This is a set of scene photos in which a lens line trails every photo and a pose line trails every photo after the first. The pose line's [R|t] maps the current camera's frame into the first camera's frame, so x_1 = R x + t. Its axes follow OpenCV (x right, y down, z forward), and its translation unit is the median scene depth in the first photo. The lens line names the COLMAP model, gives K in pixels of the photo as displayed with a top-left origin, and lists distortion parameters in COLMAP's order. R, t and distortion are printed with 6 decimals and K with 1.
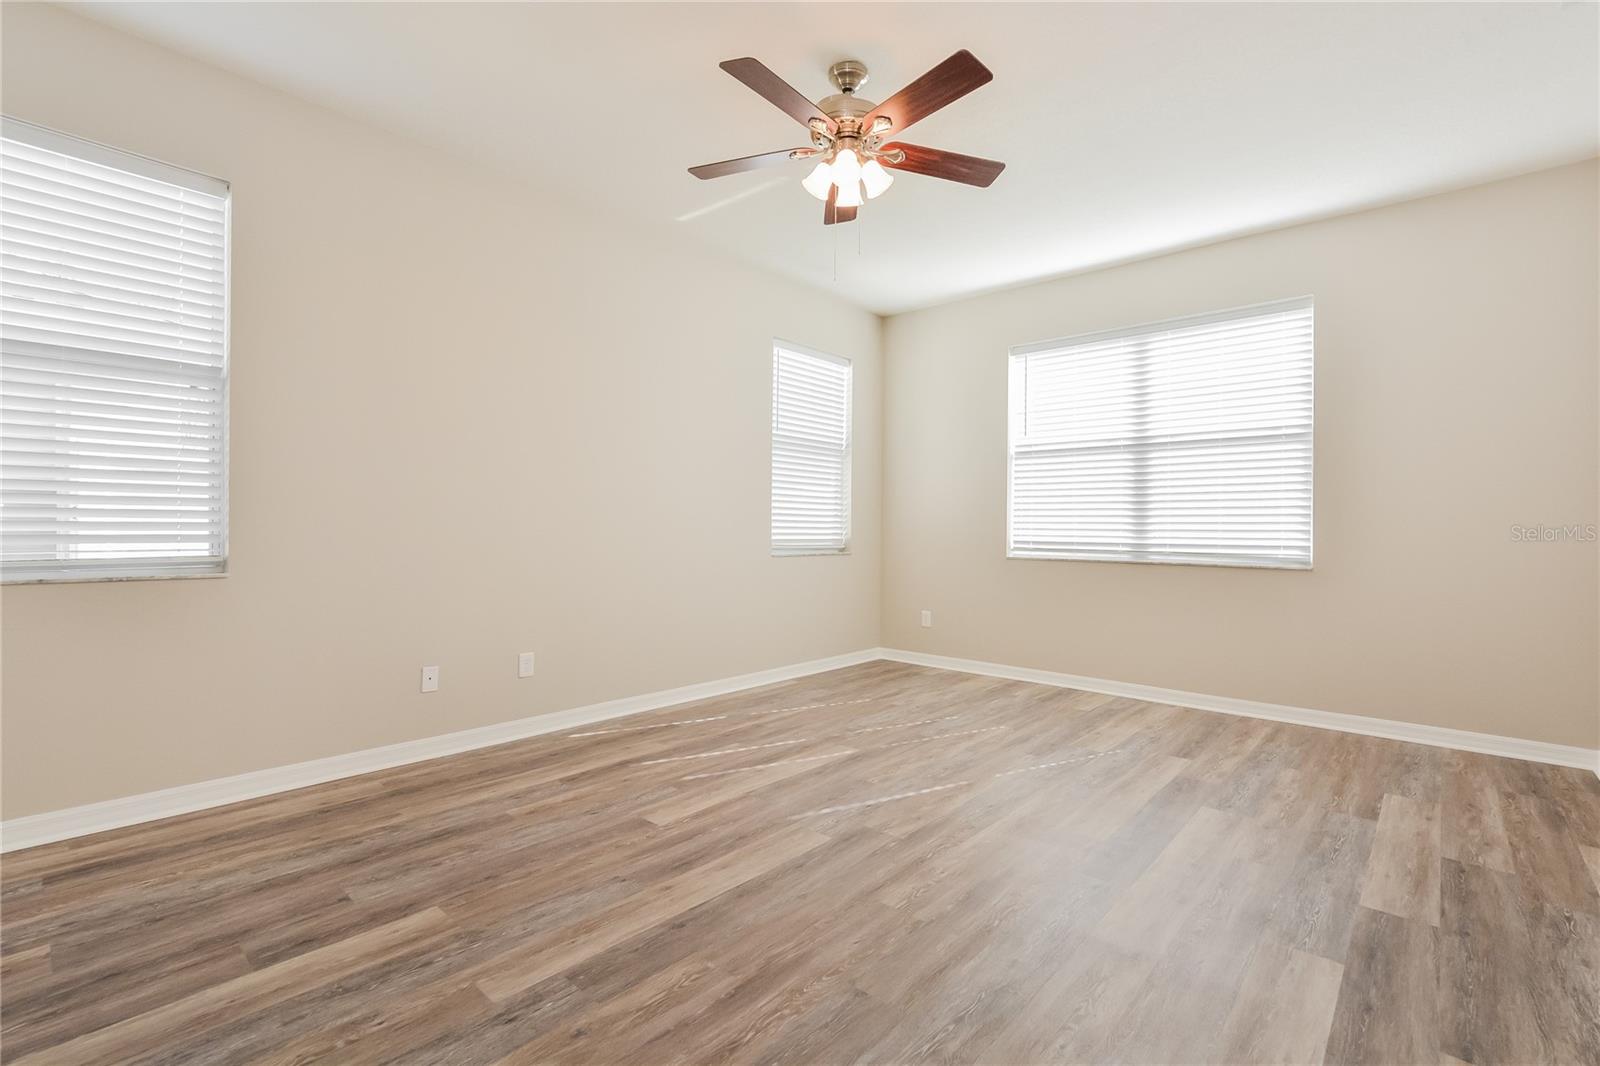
lens RADIAL K [[710.9, 0, 804.4], [0, 710.9, 537.6], [0, 0, 1]] dist [-0.022143, 0.005347]
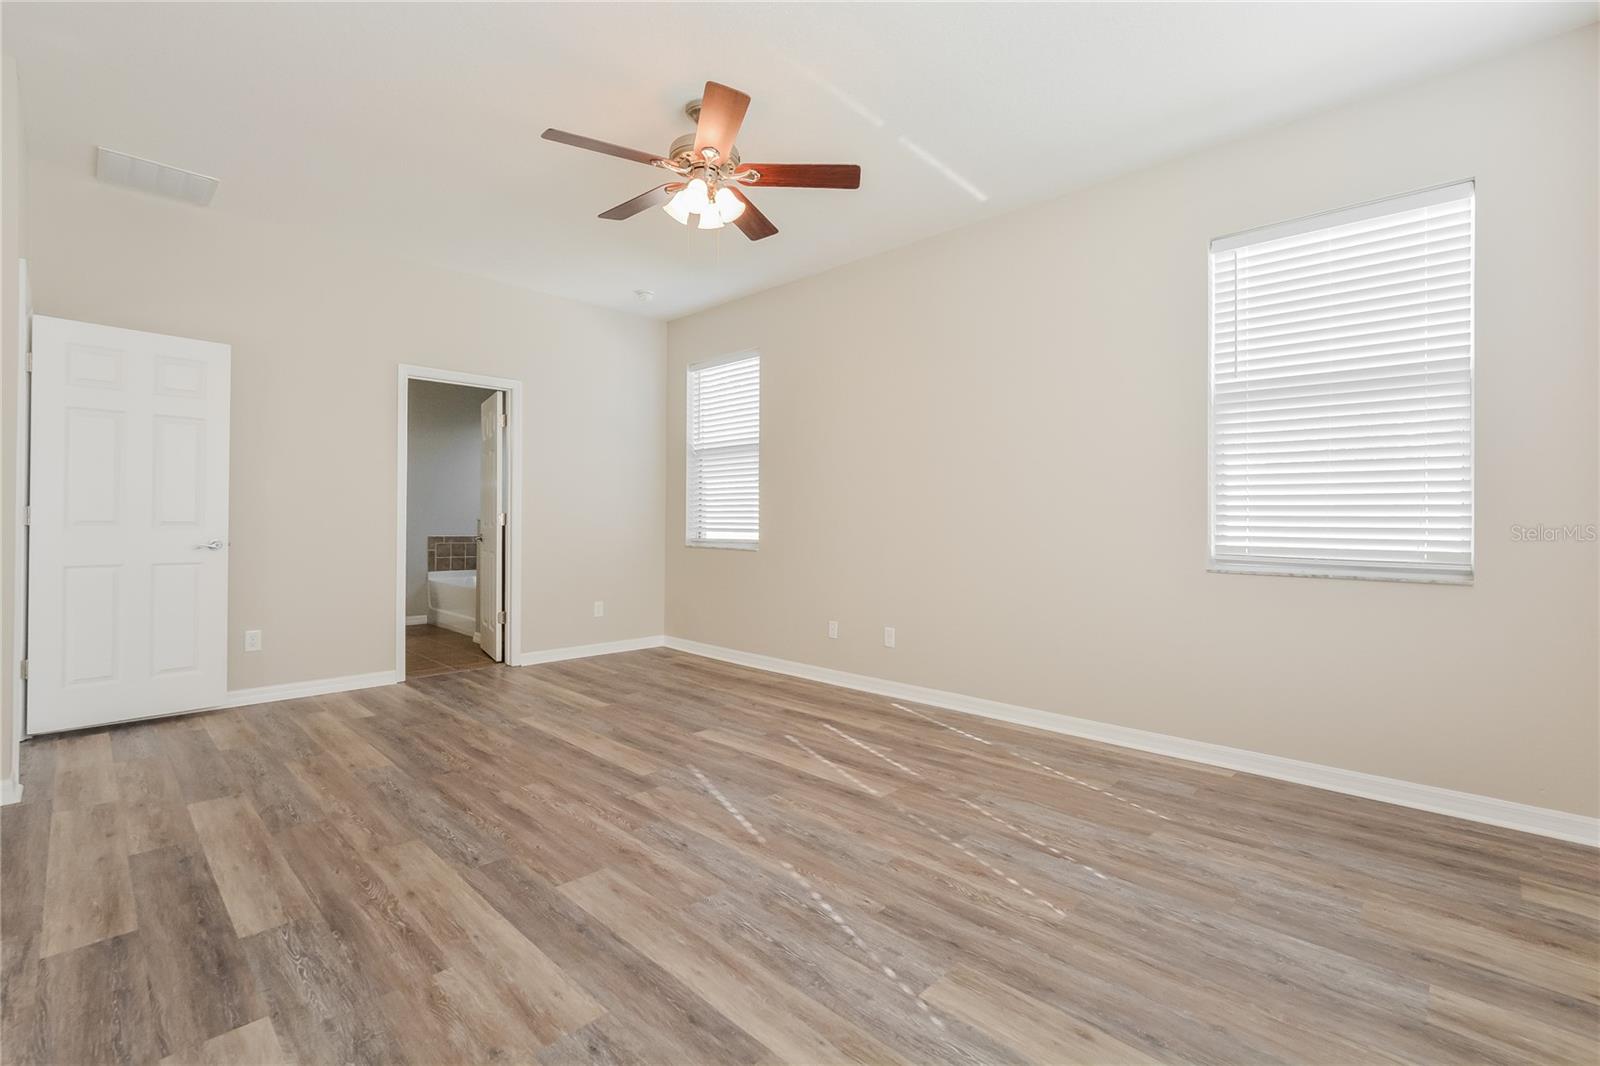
lens RADIAL K [[710.9, 0, 804.4], [0, 710.9, 537.6], [0, 0, 1]] dist [-0.022143, 0.005347]
pose [[-0.027105, 0.011423, -0.999567, 1.019993], [-0.023541, 0.999650, 0.012062, -0.006452], [0.999355, 0.023858, -0.026827, 1.062089]]
